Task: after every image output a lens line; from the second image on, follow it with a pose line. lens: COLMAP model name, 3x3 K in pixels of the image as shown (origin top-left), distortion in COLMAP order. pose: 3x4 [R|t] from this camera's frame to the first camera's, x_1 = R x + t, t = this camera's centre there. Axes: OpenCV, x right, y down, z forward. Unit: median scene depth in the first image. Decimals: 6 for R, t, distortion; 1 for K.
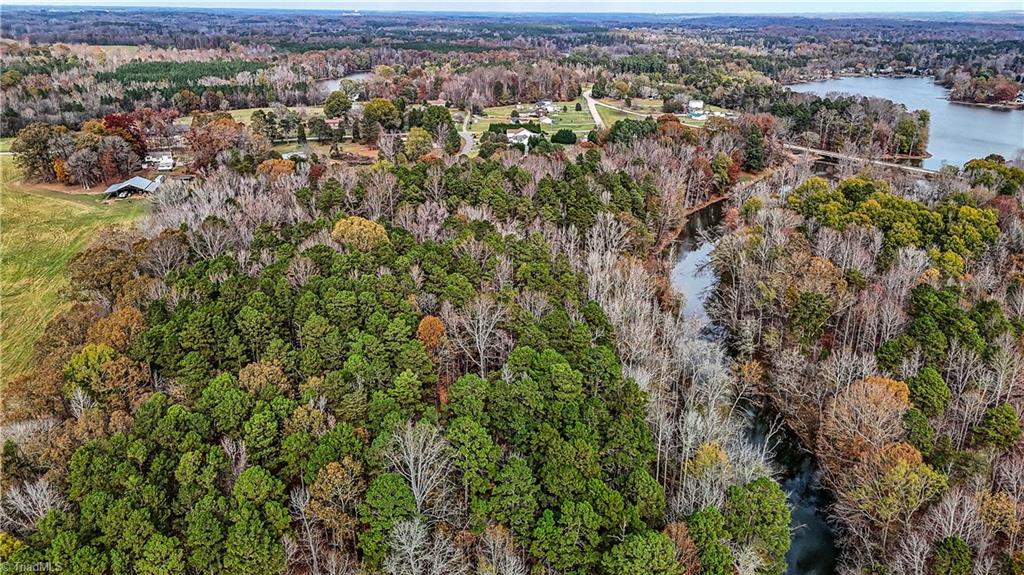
lens RADIAL K [[741.8, 0, 516.4], [0, 741.8, 284.7], [0, 0, 1]] dist [0.063377, -0.053012]
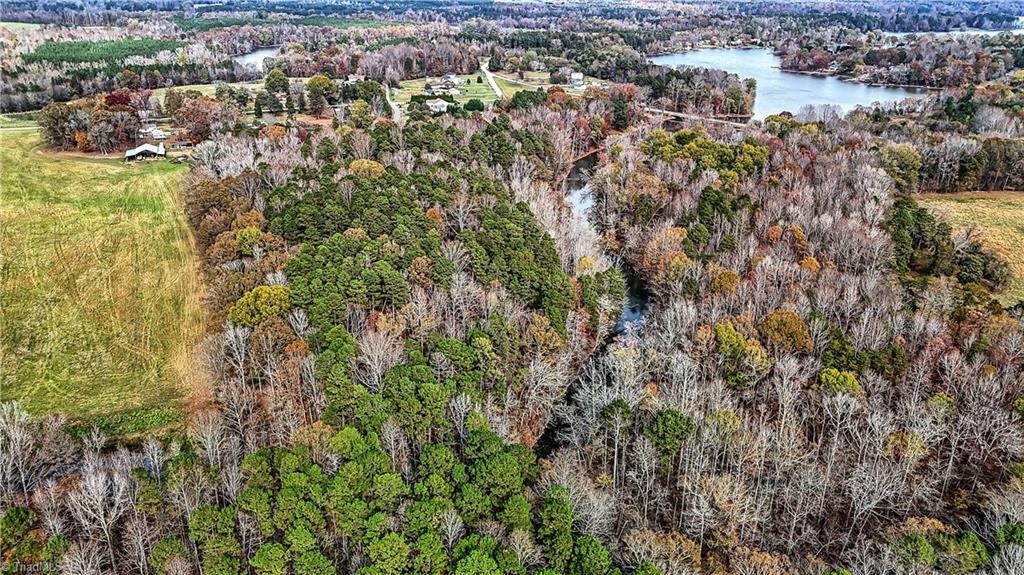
lens RADIAL K [[741.8, 0, 507.3], [0, 741.8, 288.9], [0, 0, 1]] dist [0.063377, -0.053012]
pose [[0.990320, -0.053409, 0.128119, -0.054244], [0.047766, 0.997765, 0.046723, 0.049223], [-0.130328, -0.040151, 0.990658, -0.239411]]
